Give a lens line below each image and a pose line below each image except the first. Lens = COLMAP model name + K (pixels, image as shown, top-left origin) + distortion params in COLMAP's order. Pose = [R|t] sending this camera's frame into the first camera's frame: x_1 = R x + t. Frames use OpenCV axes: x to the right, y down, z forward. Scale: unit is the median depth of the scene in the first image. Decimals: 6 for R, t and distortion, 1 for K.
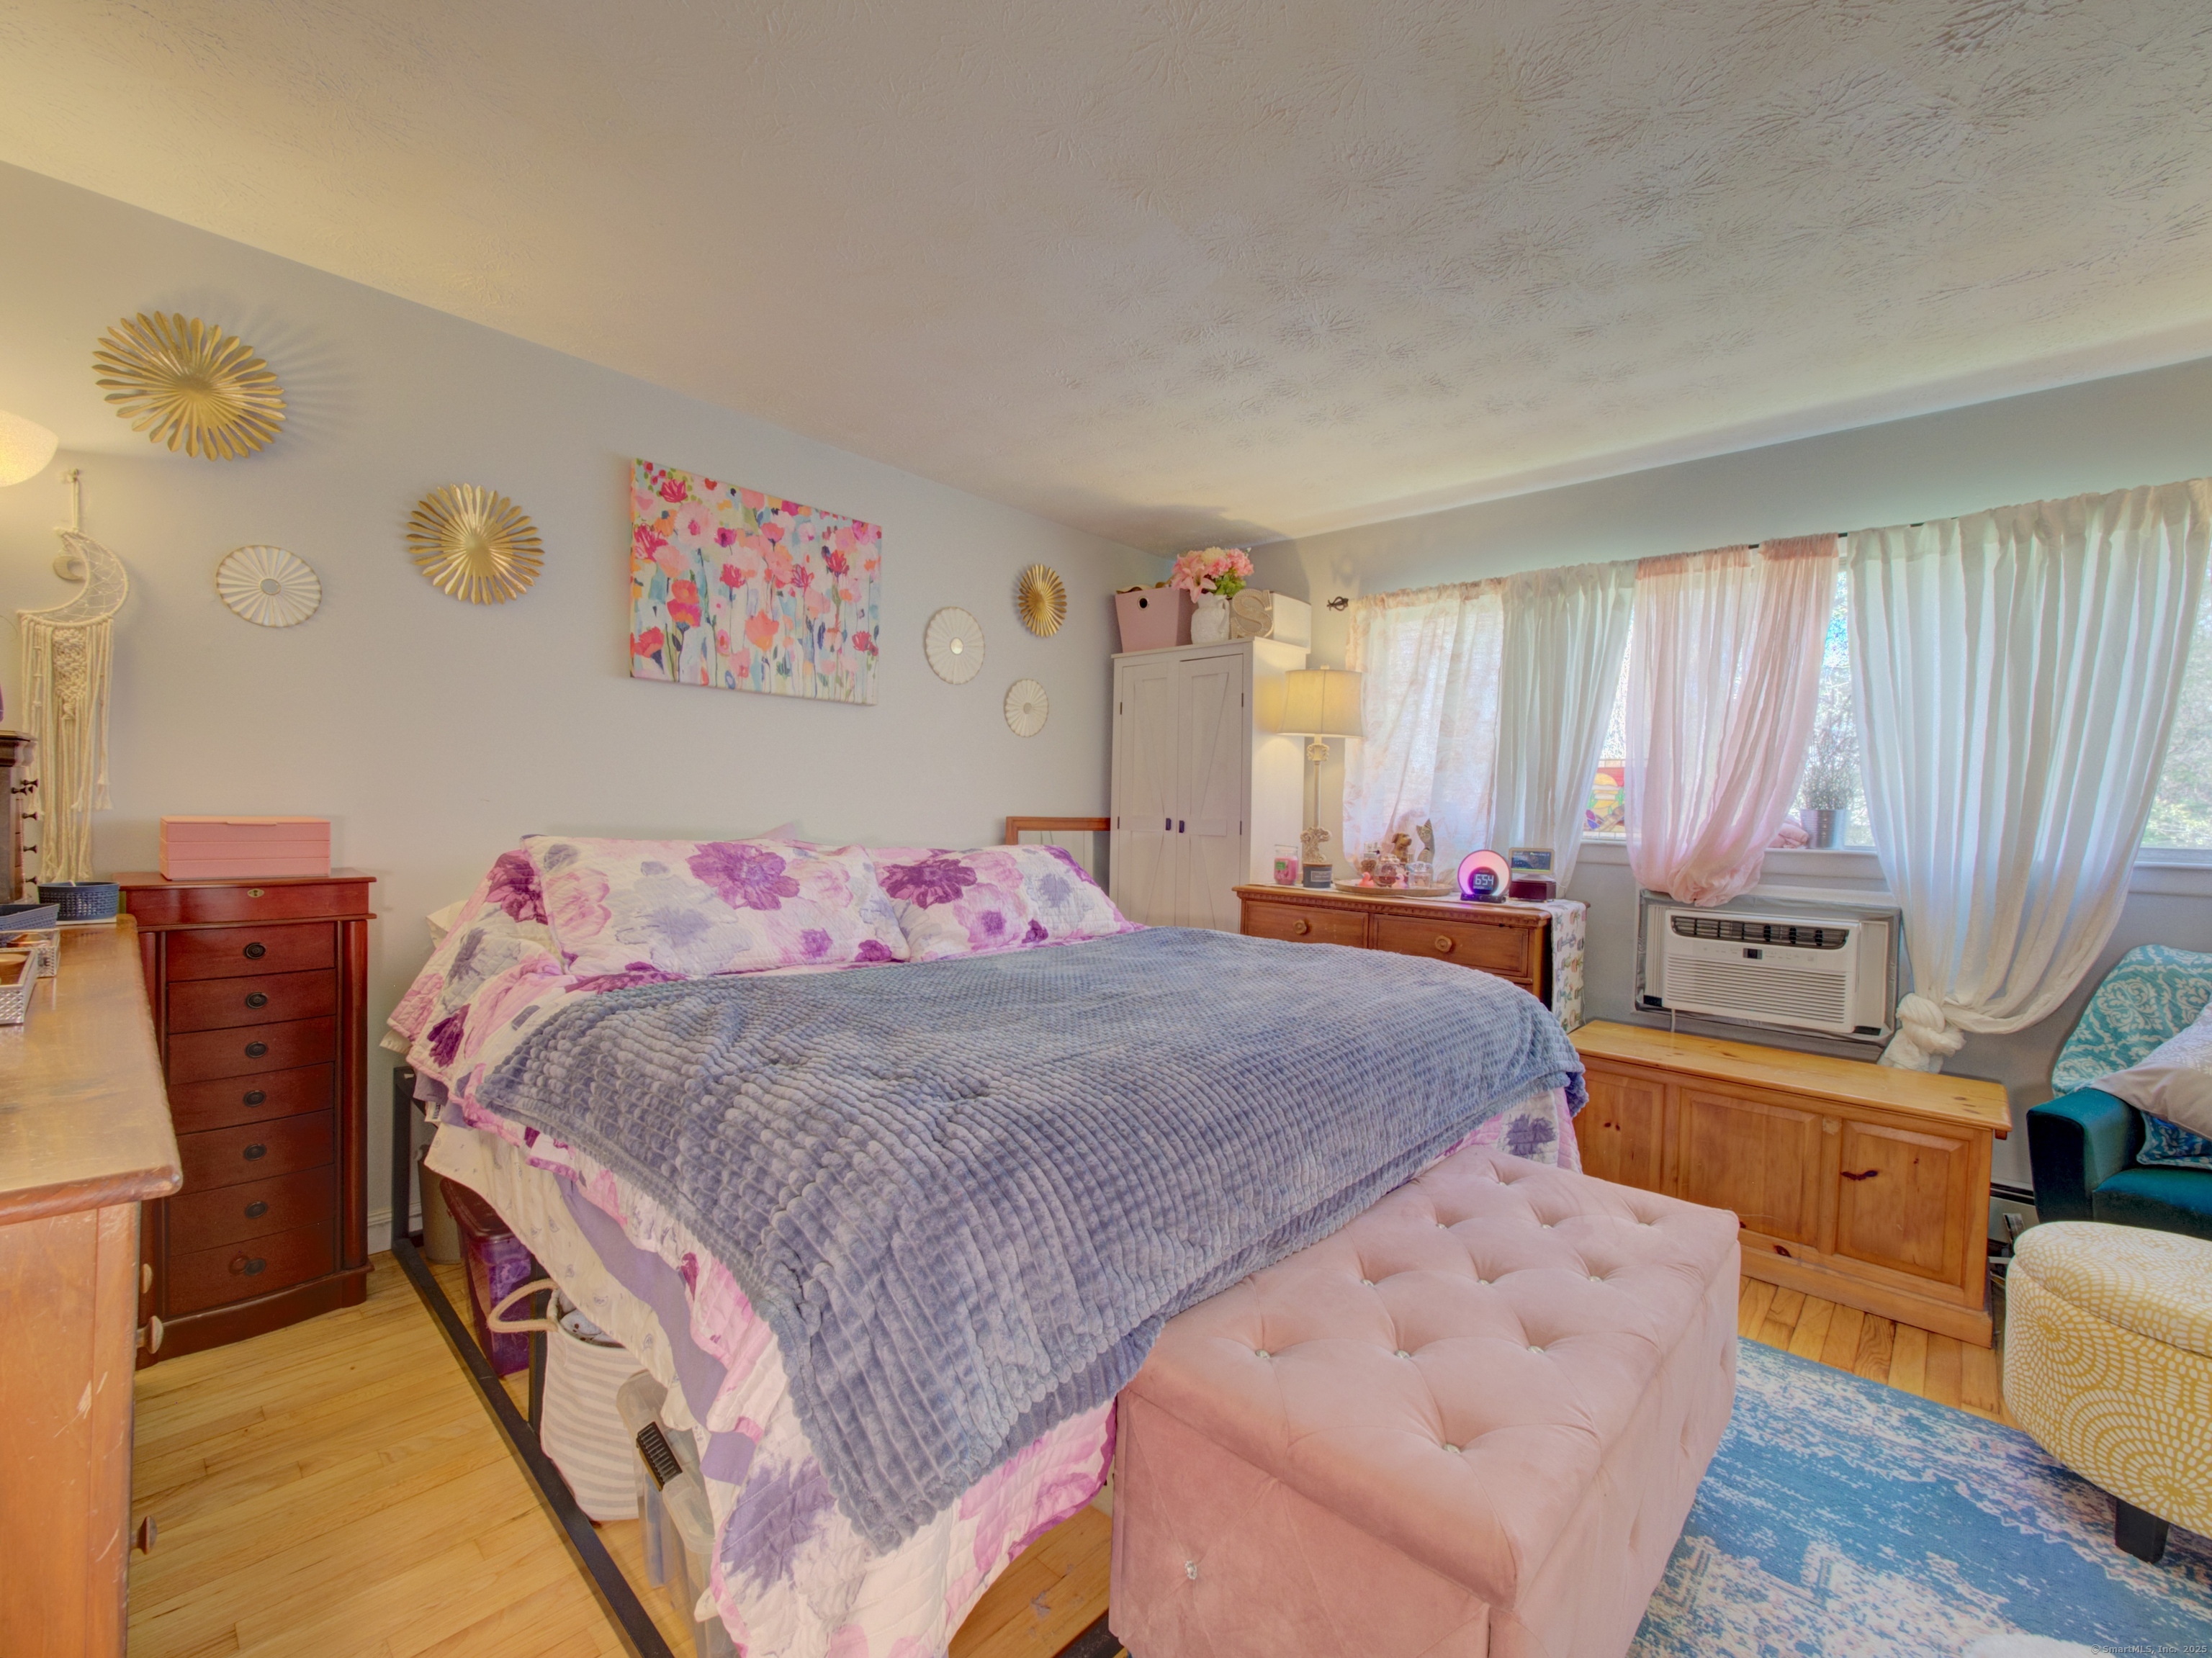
lens RADIAL K [[909.0, 0, 1023.4], [0, 909.0, 813.4], [0, 0, 1]] dist [0.006216, -0.002515]
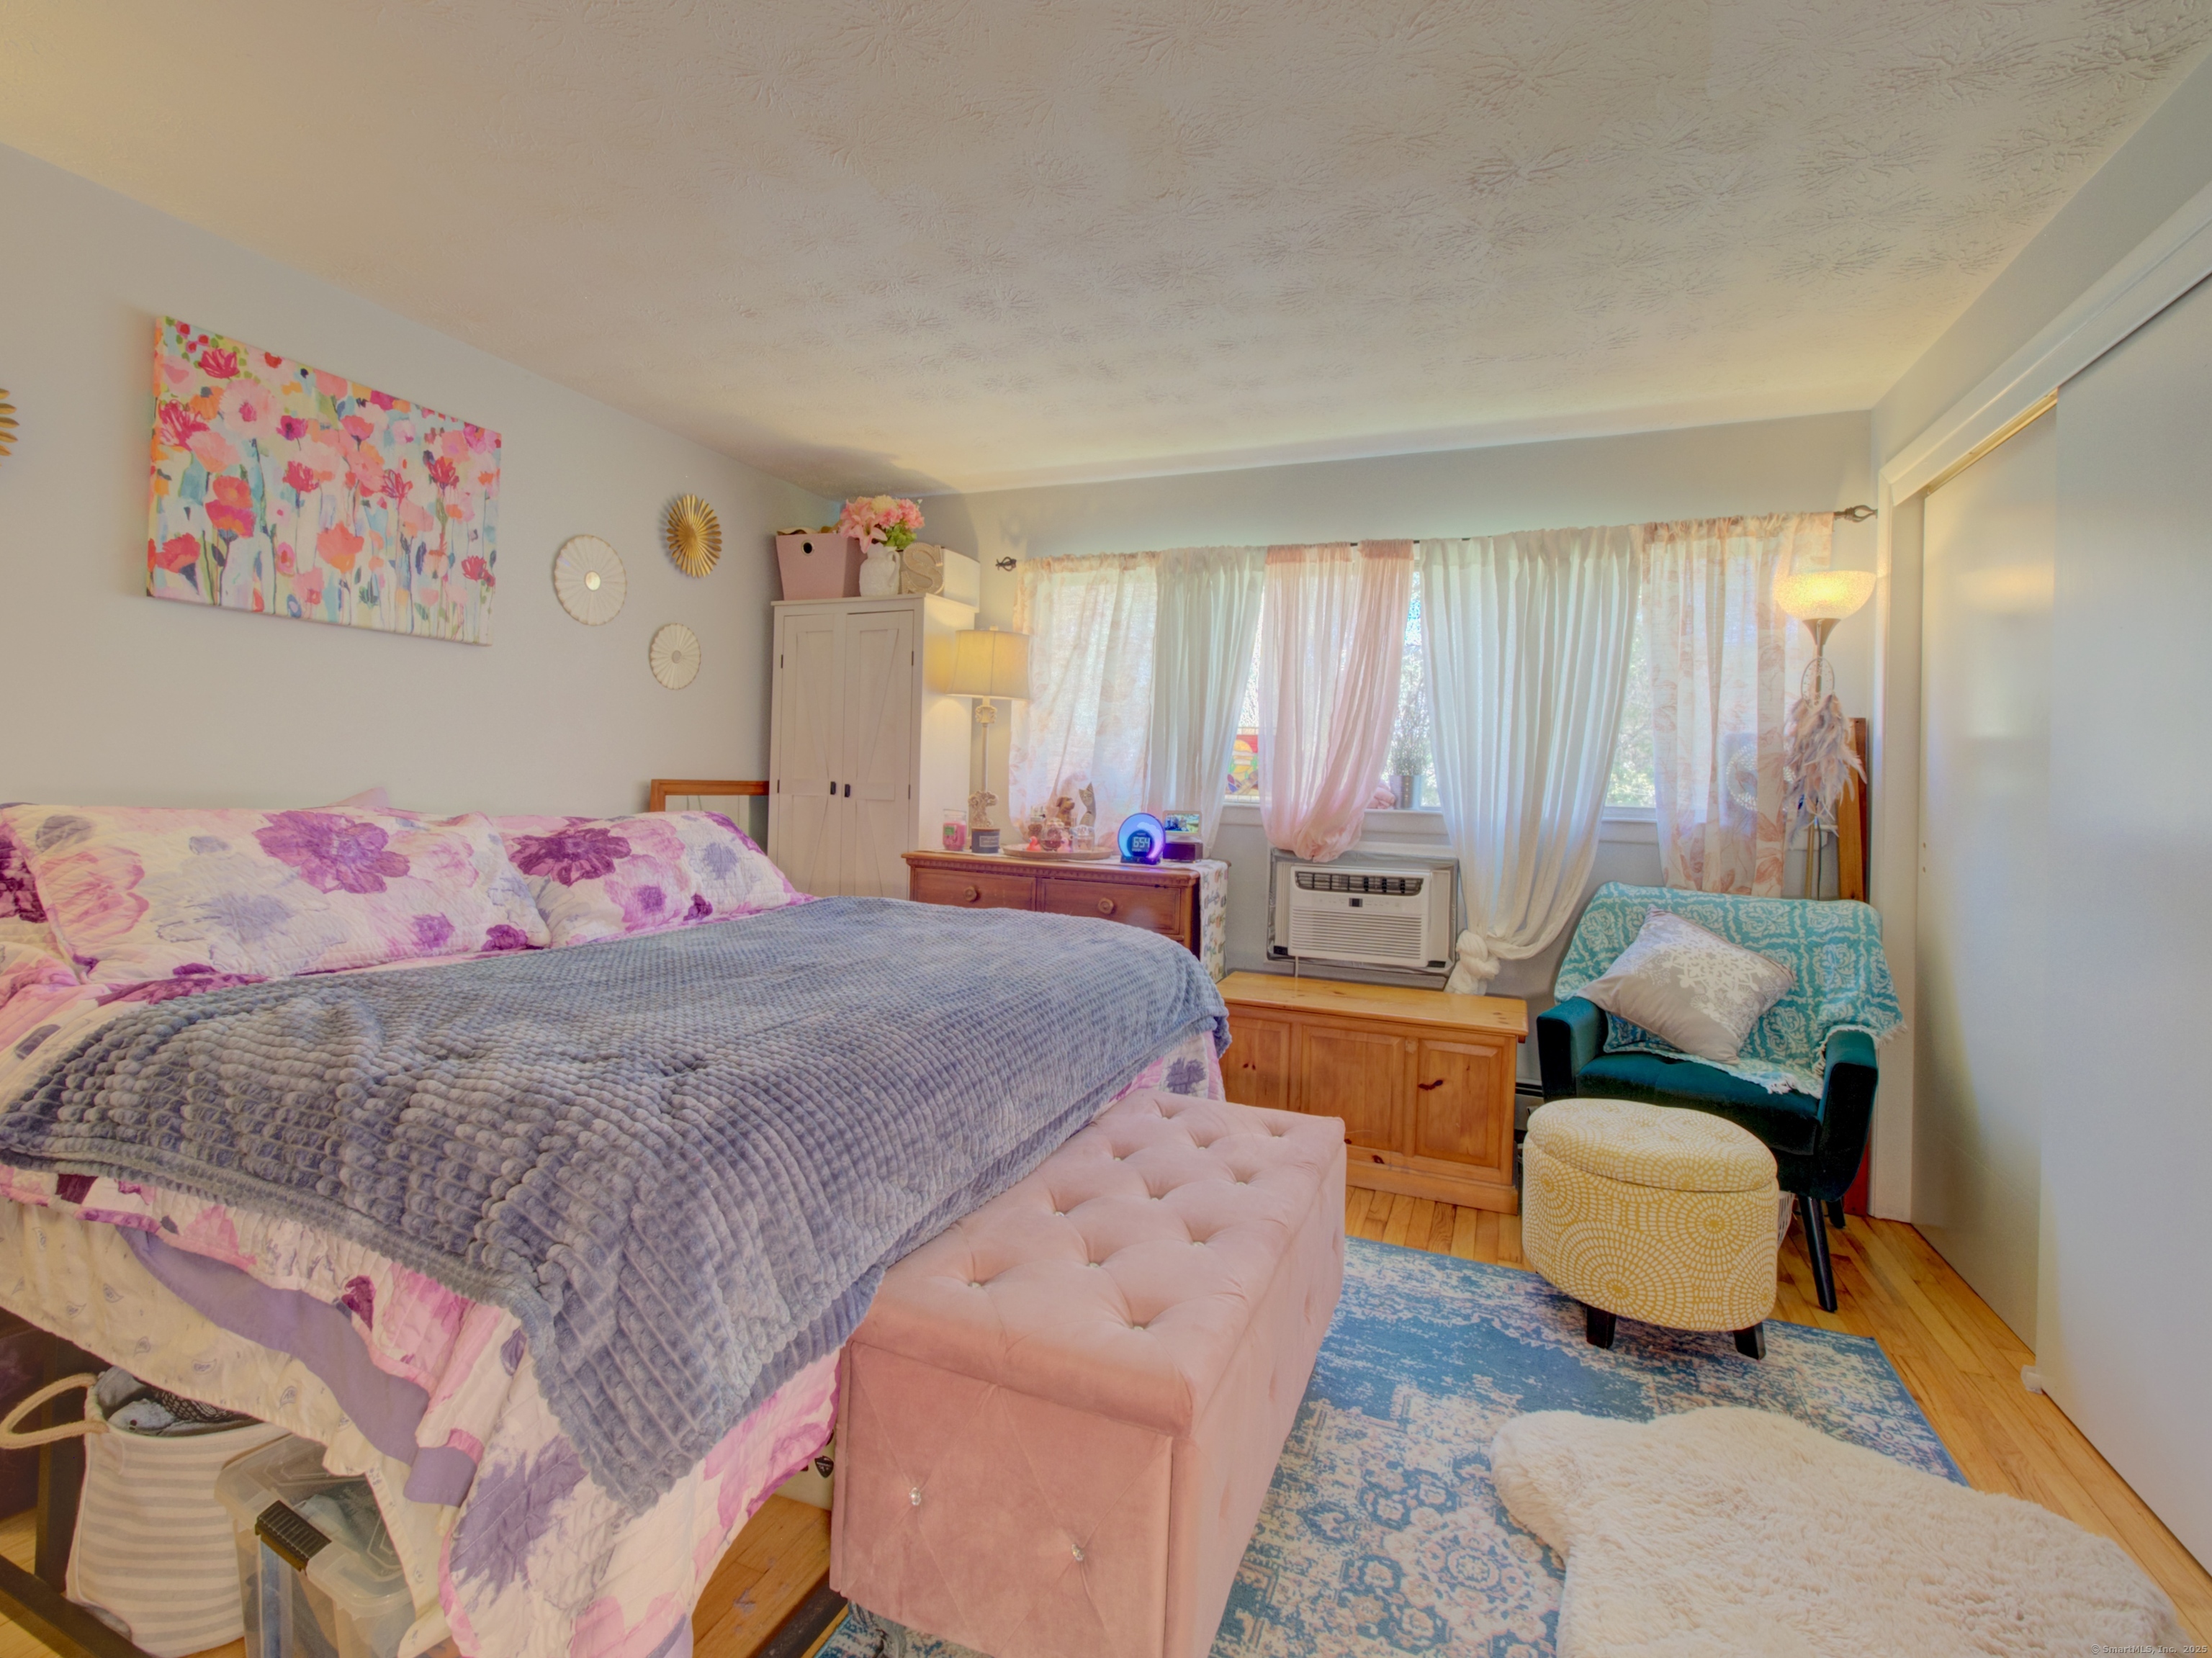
lens RADIAL K [[1055.6, 0, 1000.1], [0, 1055.6, 737.6], [0, 0, 1]] dist [0.034311, -0.020929]
pose [[0.940314, 0.015922, 0.339936, -0.061927], [-0.004344, 0.999385, -0.034794, -0.002804], [-0.340281, 0.031240, 0.939805, -0.087639]]
